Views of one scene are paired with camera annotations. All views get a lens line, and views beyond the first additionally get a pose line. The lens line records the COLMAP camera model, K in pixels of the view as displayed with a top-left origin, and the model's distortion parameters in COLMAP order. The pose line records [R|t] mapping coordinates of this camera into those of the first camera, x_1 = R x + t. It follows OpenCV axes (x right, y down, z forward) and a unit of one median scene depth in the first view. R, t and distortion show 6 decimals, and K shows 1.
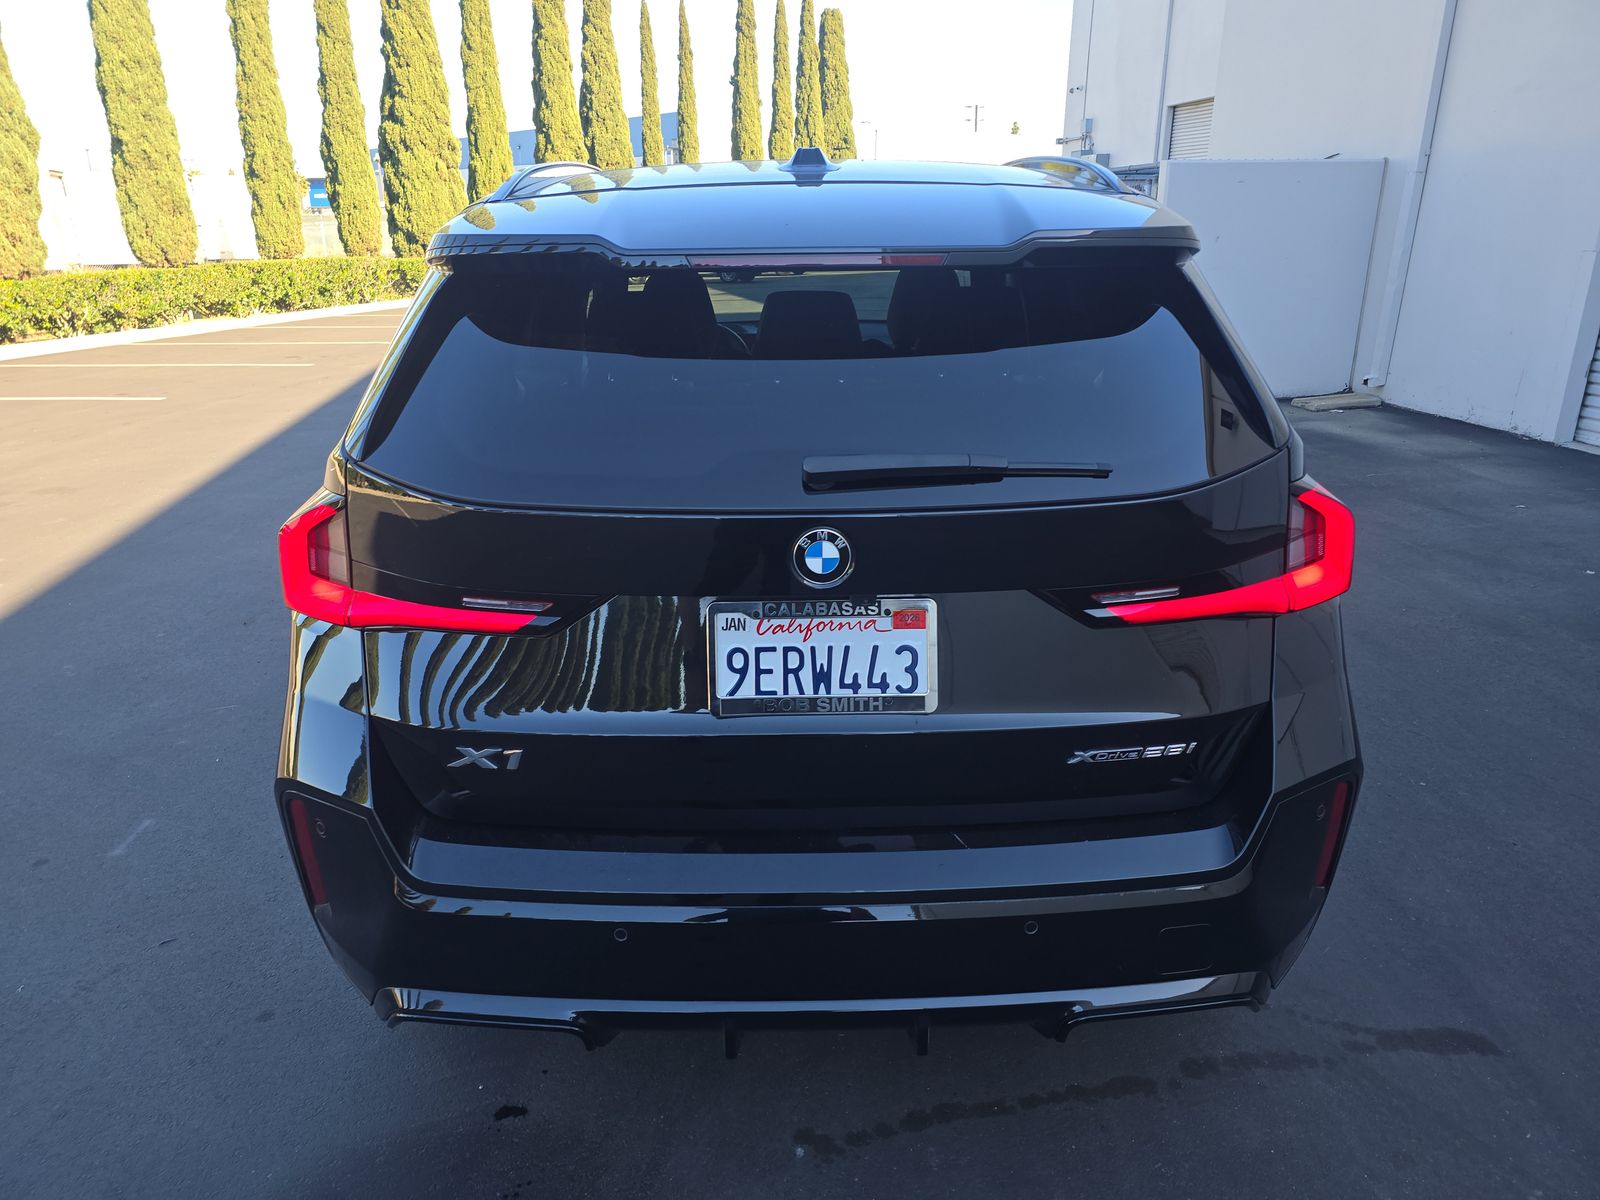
lens RADIAL K [[1091.5, 0, 795.3], [0, 1091.5, 605.2], [0, 0, 1]] dist [0.035967, -0.026003]
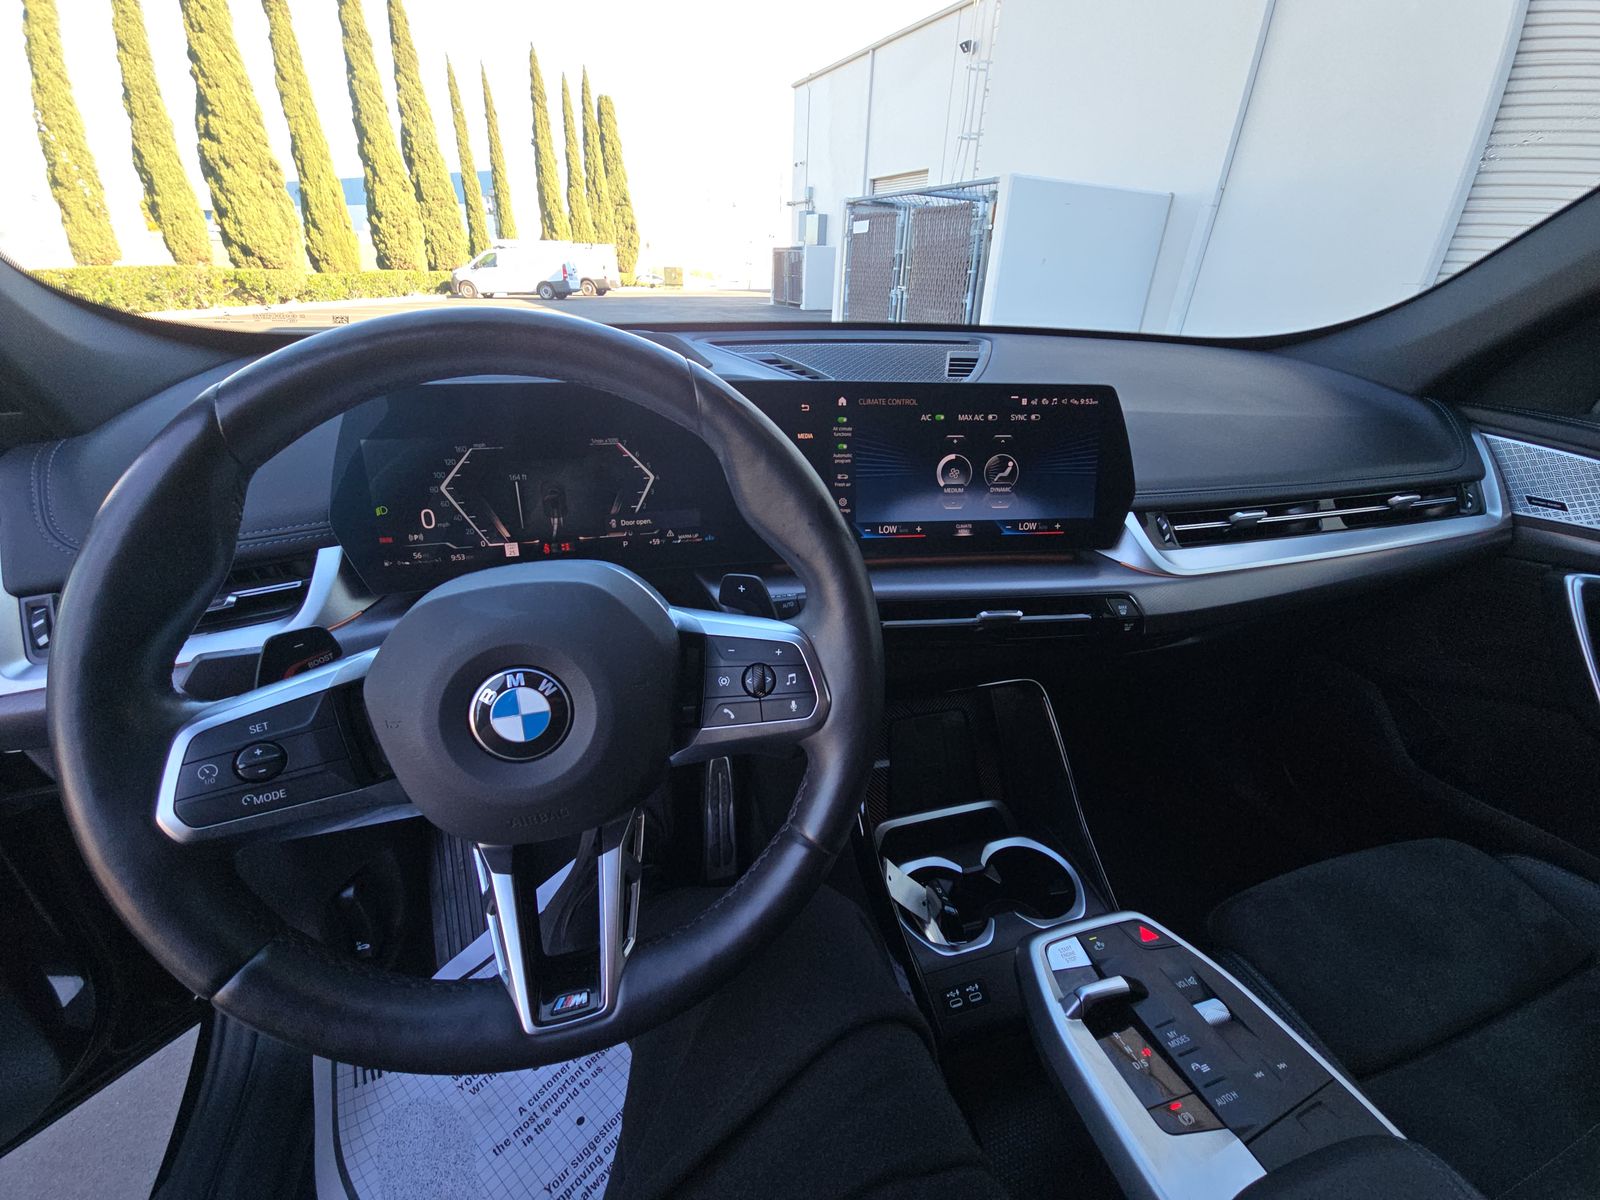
lens RADIAL K [[659.2, 0, 816.9], [0, 659.2, 603.5], [0, 0, 1]] dist [0.009616, -0.007092]
pose [[0.954392, -0.096333, 0.282587, -0.015738], [0.058502, 0.988507, 0.139398, -0.035618], [-0.292768, -0.116509, 0.949059, 0.140601]]
